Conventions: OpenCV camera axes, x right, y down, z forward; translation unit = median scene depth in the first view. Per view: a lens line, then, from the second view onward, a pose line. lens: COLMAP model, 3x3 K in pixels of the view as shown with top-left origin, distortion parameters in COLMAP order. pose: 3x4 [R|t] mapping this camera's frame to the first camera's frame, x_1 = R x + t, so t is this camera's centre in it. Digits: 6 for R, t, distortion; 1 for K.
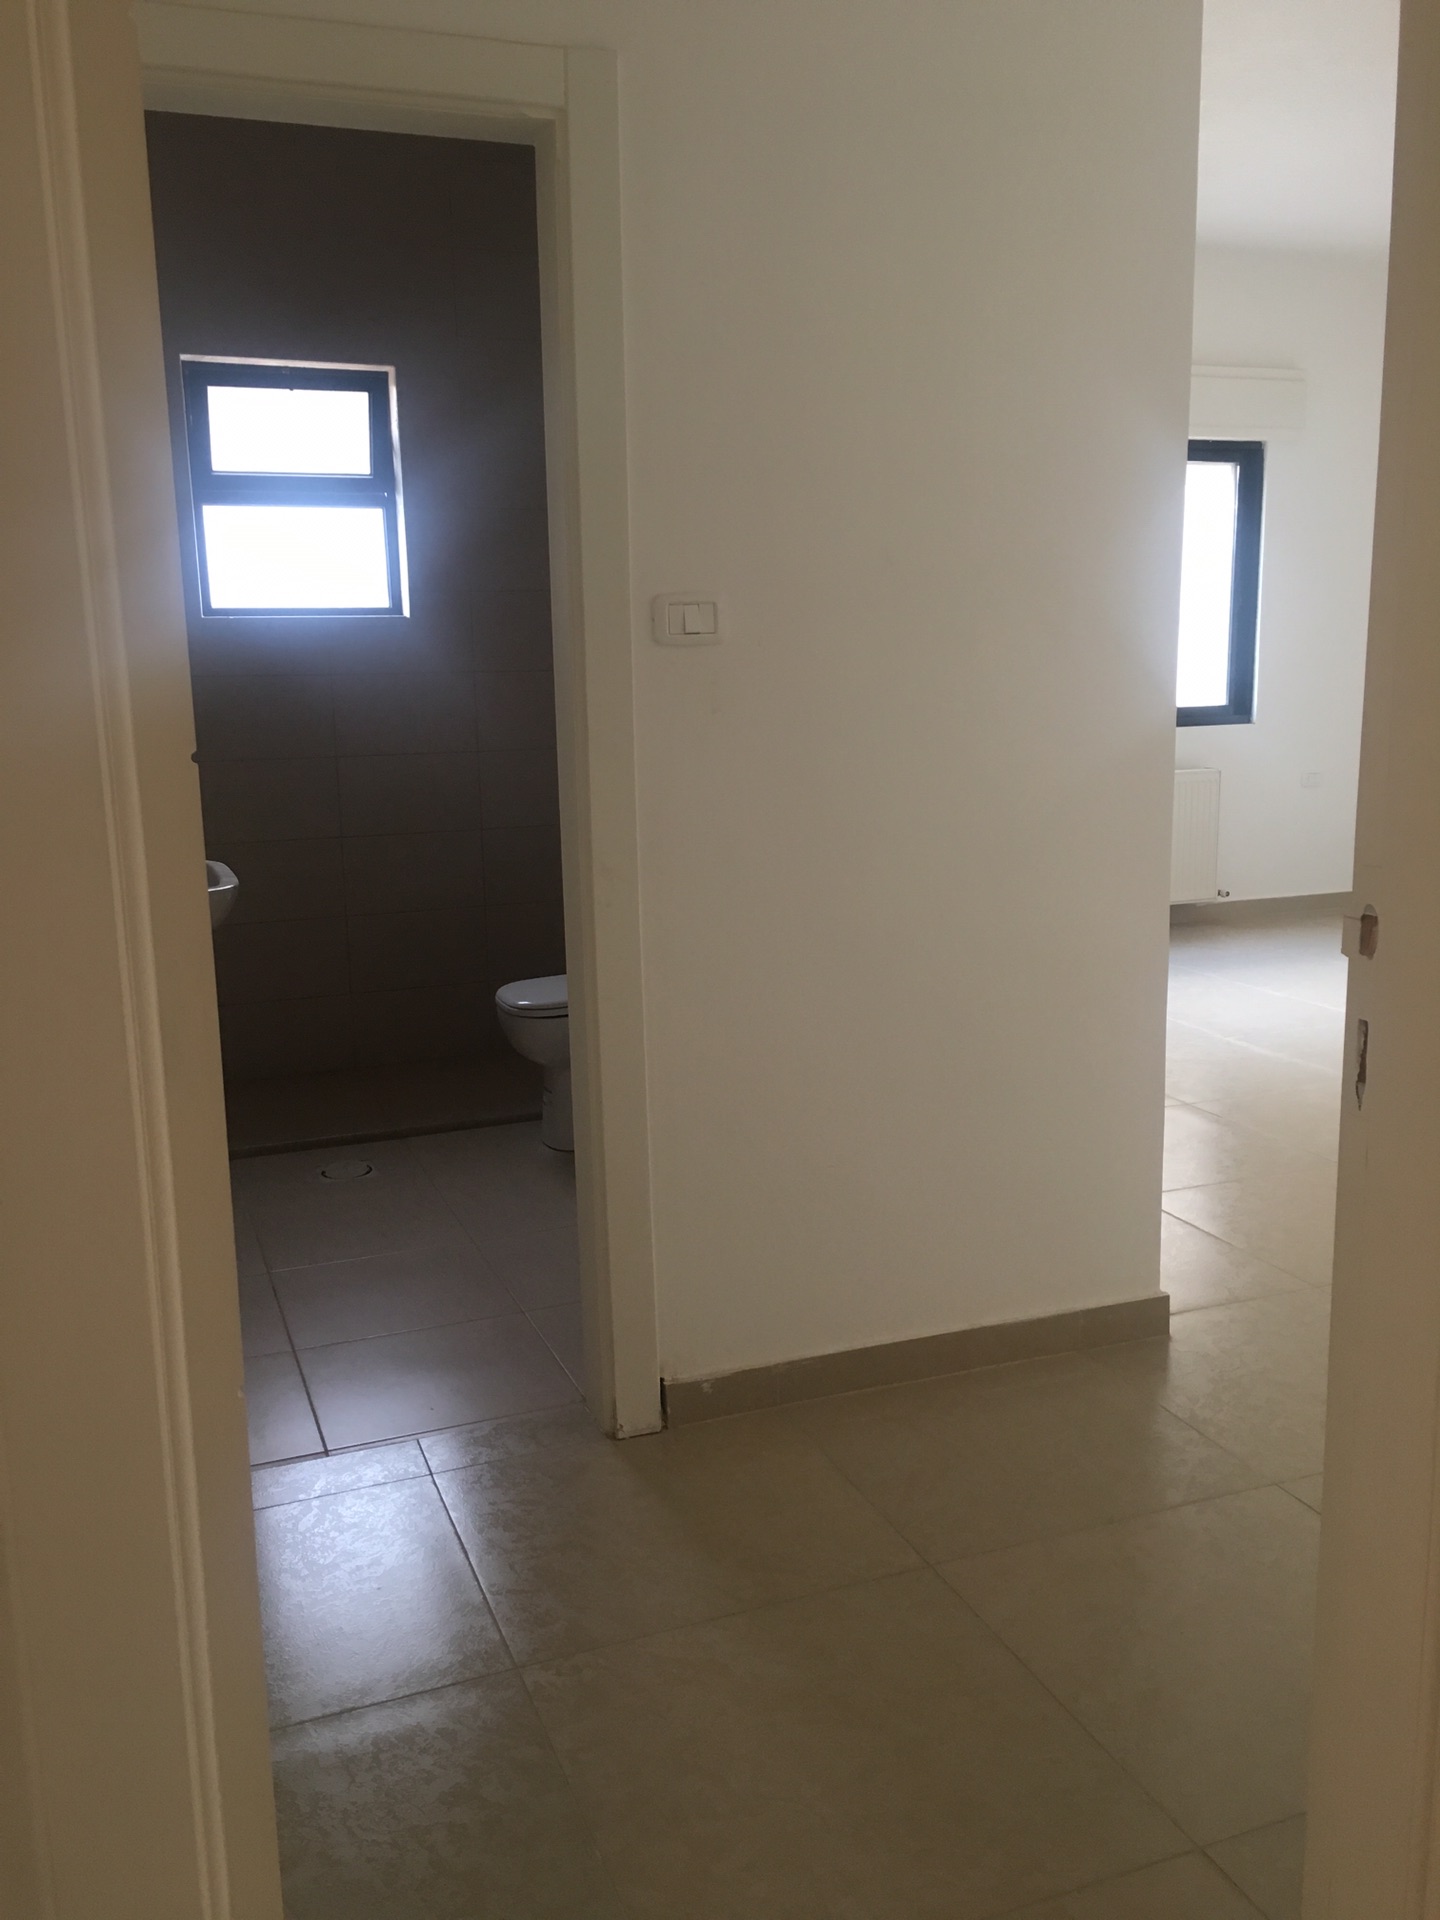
lens RADIAL K [[1603.4, 0, 716.9], [0, 1603.4, 957.4], [0, 0, 1]] dist [0.045183, -0.044908]
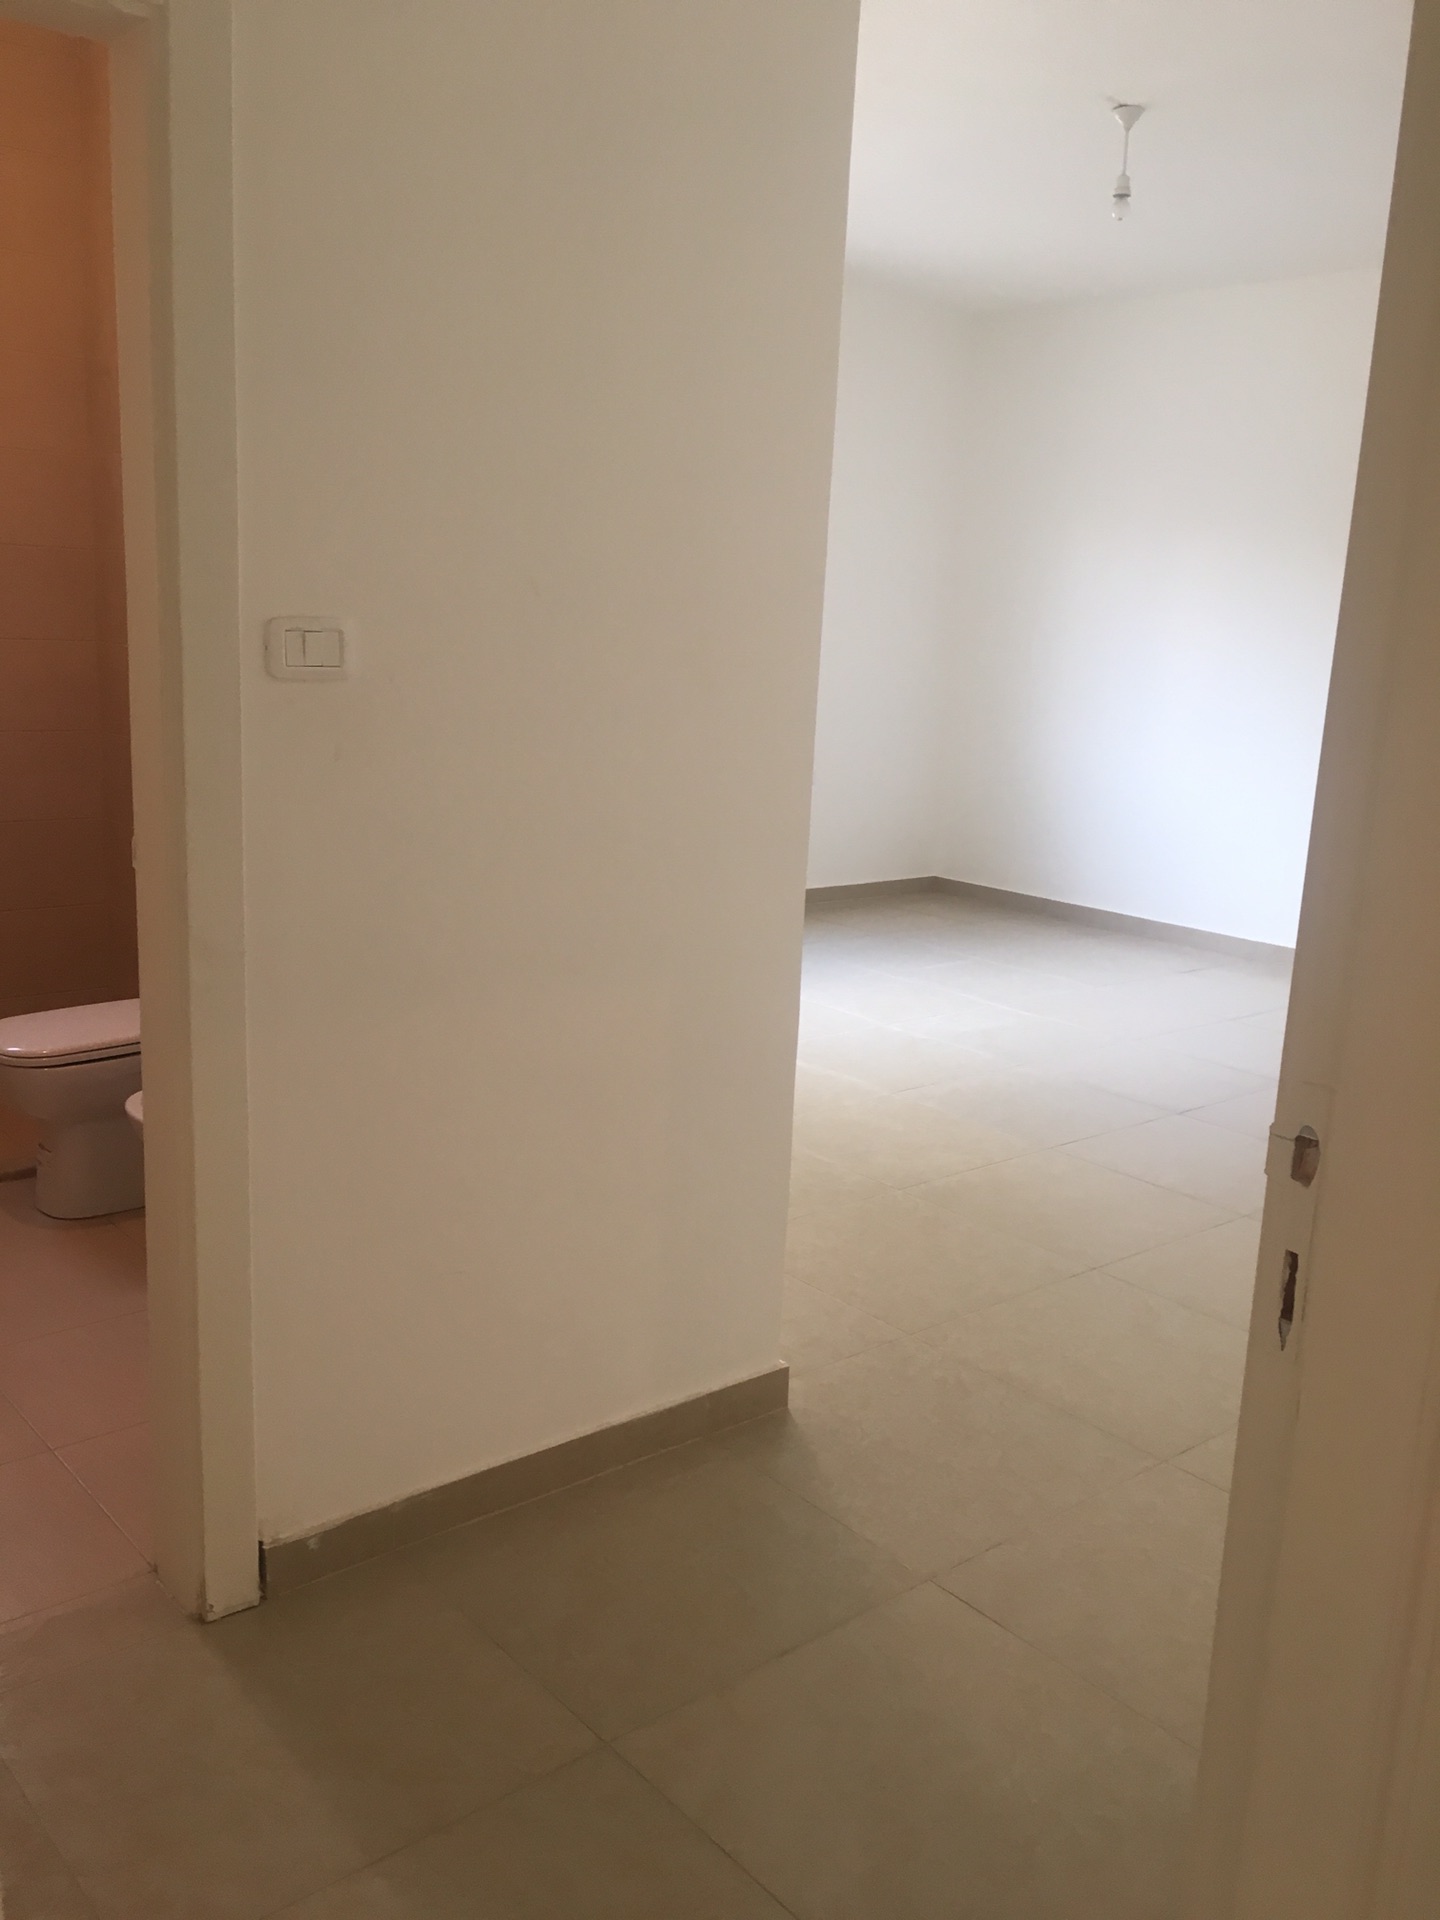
lens RADIAL K [[1603.4, 0, 730.1], [0, 1603.4, 956.5], [0, 0, 1]] dist [0.045183, -0.044908]
pose [[0.941356, -0.002990, 0.337402, -0.087058], [-0.004856, 0.999737, 0.022407, -0.065233], [-0.337380, -0.022731, 0.941094, 0.125450]]
